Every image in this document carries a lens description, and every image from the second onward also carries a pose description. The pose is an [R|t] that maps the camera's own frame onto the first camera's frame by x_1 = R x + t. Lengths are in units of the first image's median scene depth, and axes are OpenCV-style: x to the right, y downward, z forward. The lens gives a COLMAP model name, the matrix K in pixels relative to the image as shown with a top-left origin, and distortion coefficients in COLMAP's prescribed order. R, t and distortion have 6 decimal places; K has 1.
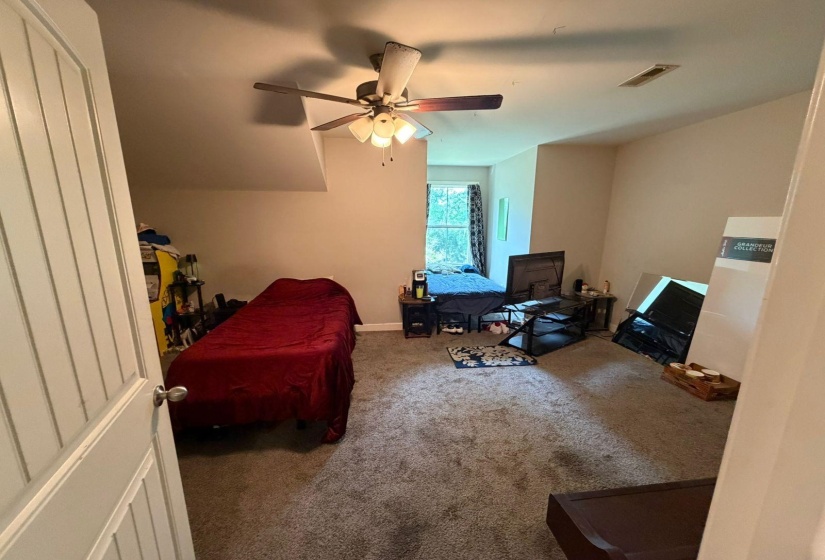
lens RADIAL K [[325.5, 0, 413.3], [0, 325.5, 292.6], [0, 0, 1]] dist [0.000946, -0.000136]
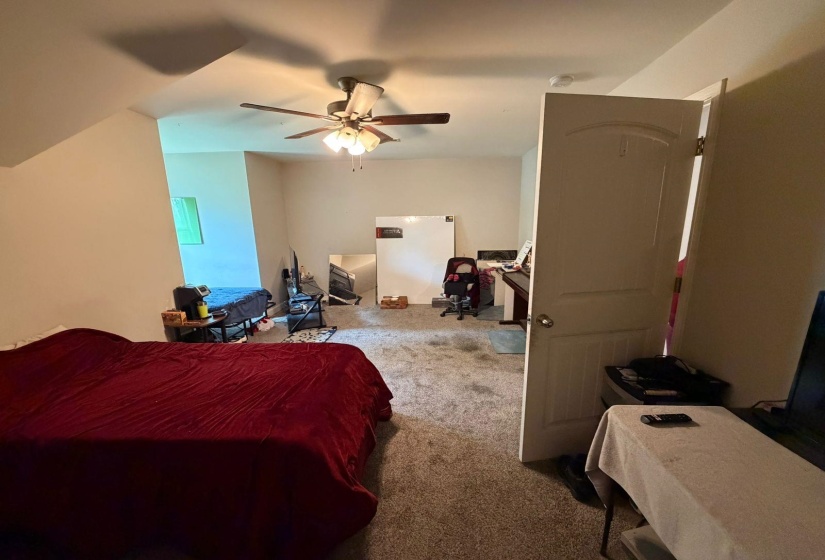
lens RADIAL K [[325.5, 0, 416.4], [0, 325.5, 286.7], [0, 0, 1]] dist [0.000946, -0.000136]
pose [[0.189216, -0.203555, 0.960605, -0.807648], [0.227686, 0.960710, 0.158729, -0.080799], [-0.955174, 0.188682, 0.228128, 0.380466]]
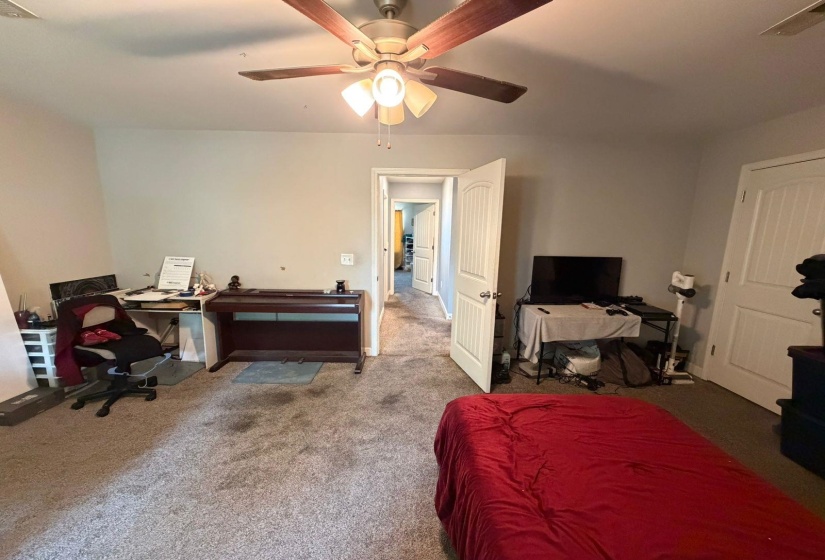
lens RADIAL K [[325.5, 0, 409.6], [0, 325.5, 287.5], [0, 0, 1]] dist [0.000946, -0.000136]
pose [[-0.991890, -0.045356, 0.118734, -0.147102], [0.002968, 0.925642, 0.378390, -0.243608], [-0.127068, 0.375673, -0.918000, 1.131271]]
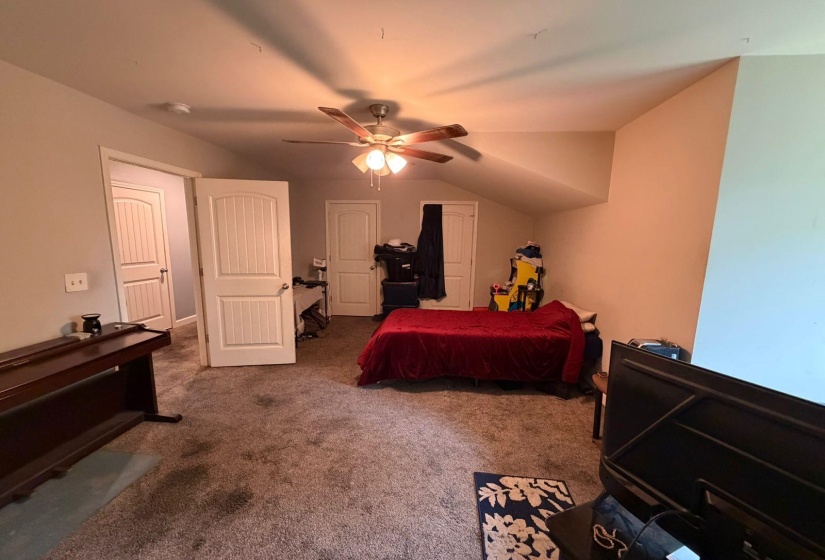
lens RADIAL K [[325.5, 0, 410.2], [0, 325.5, 285.8], [0, 0, 1]] dist [0.000946, -0.000136]
pose [[-0.216379, 0.133797, -0.967098, 0.713687], [-0.224465, 0.957212, 0.182651, -0.193414], [0.950156, 0.256601, -0.177088, 0.908768]]
